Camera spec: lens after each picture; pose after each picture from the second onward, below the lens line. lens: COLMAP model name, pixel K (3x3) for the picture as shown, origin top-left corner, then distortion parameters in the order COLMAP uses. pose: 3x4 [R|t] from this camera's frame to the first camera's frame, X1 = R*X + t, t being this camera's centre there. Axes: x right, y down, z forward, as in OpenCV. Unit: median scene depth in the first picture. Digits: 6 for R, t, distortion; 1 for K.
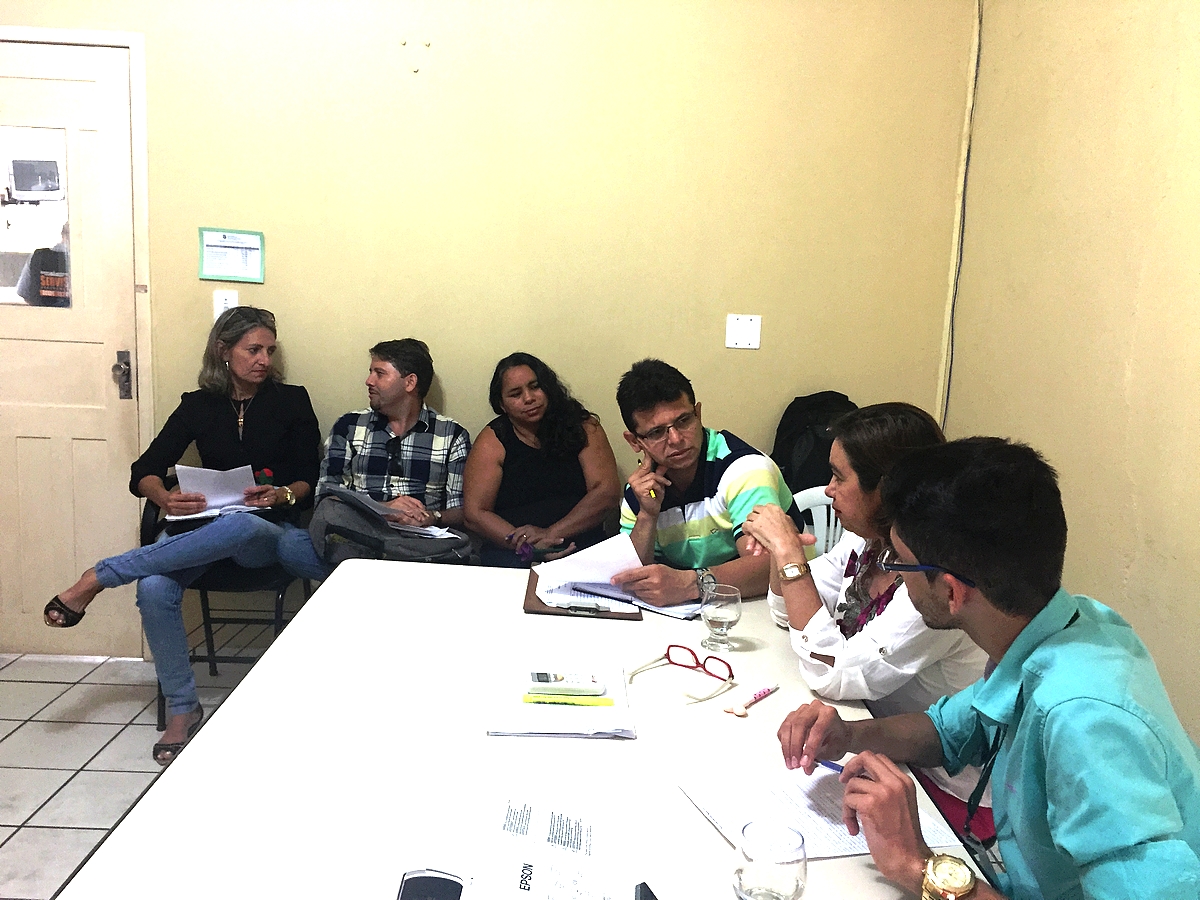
lens RADIAL K [[1028.7, 0, 597.1], [0, 1028.7, 448.1], [0, 0, 1]] dist [0.056835, -0.042931]
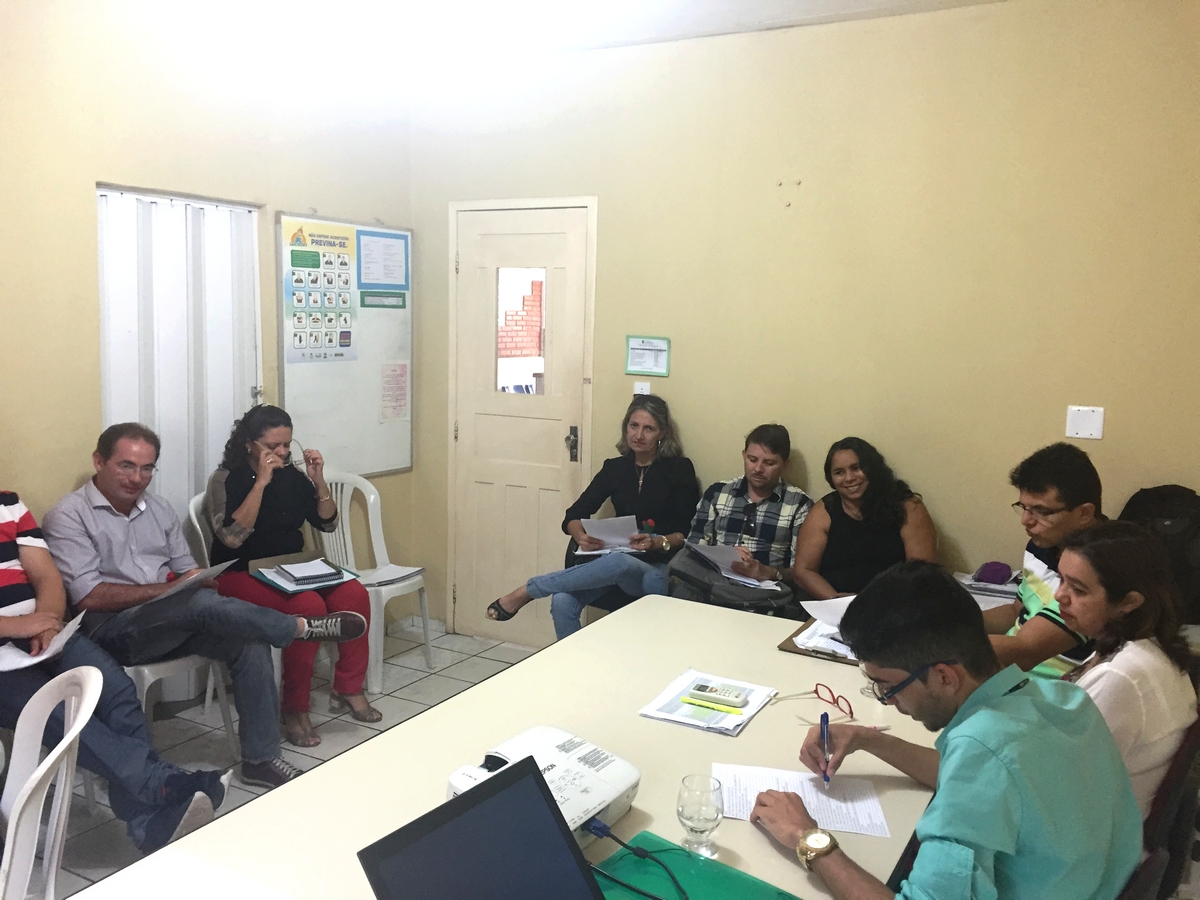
lens RADIAL K [[1028.7, 0, 602.6], [0, 1028.7, 451.7], [0, 0, 1]] dist [0.056835, -0.042931]
pose [[0.866841, 0.039842, -0.496989, 0.259227], [-0.063473, 0.997510, -0.030742, -0.022935], [0.494527, 0.058193, 0.867212, -0.151258]]
